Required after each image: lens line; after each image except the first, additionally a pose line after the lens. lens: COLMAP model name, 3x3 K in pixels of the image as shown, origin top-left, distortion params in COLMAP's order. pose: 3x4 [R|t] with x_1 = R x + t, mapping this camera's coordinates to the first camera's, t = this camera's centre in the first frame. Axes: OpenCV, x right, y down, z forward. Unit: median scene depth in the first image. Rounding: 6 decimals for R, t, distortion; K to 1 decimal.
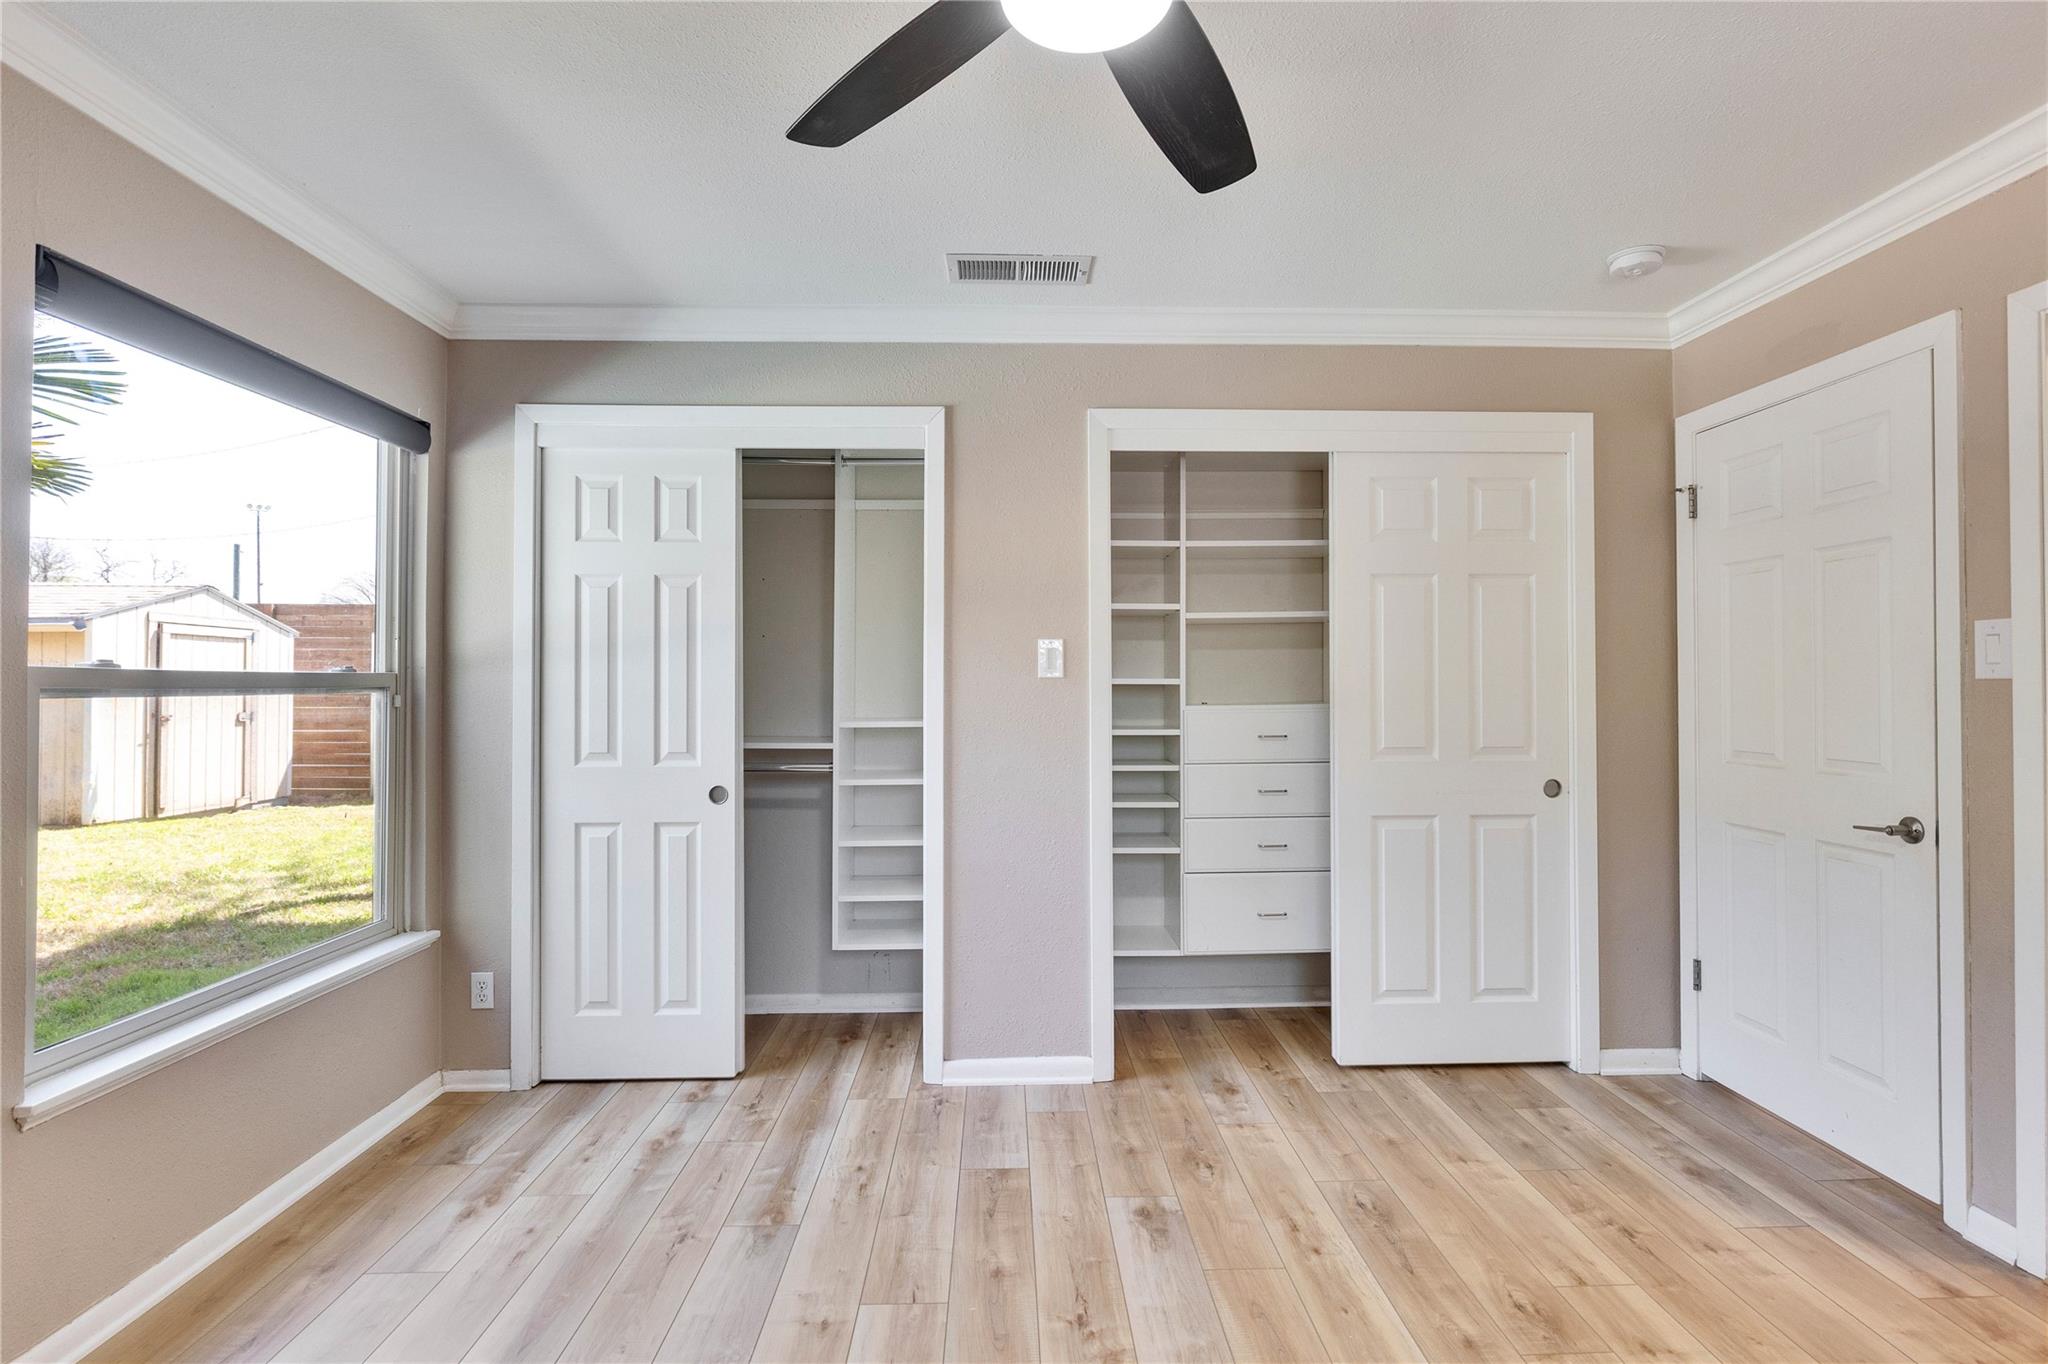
lens RADIAL K [[1027.2, 0, 1036.0], [0, 1027.2, 678.6], [0, 0, 1]] dist [-0.003659, -0.000513]
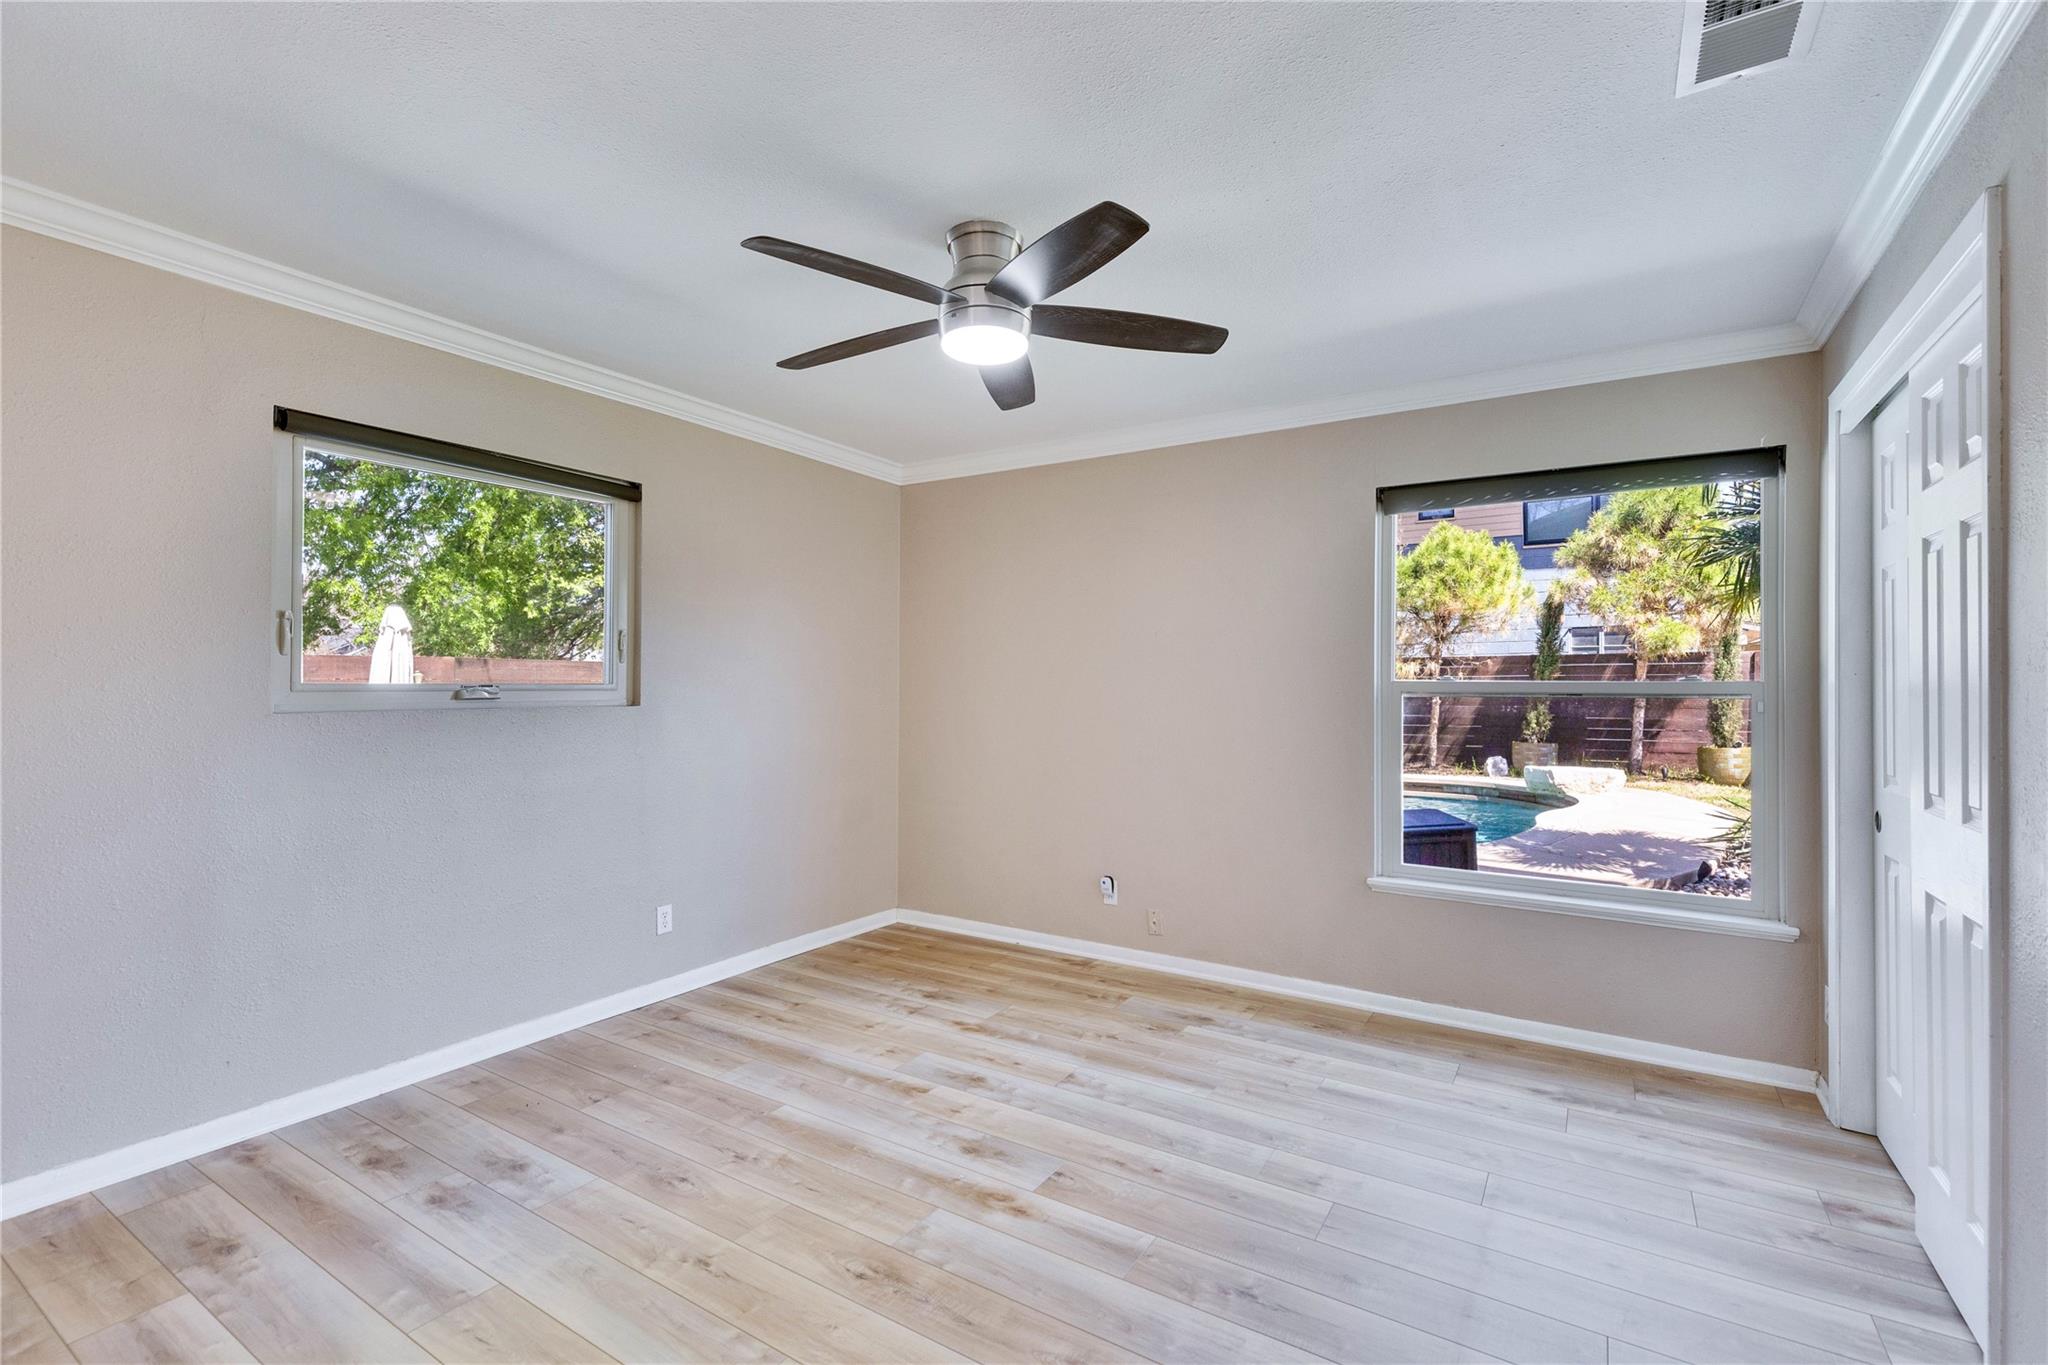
lens RADIAL K [[913.6, 0, 1032.5], [0, 913.6, 673.7], [0, 0, 1]] dist [0.000657, 0.000082]
pose [[-0.565243, -0.007865, -0.824887, 0.731196], [0.002043, 0.999938, -0.010933, -0.005256], [0.824922, -0.007865, -0.565192, 1.042713]]
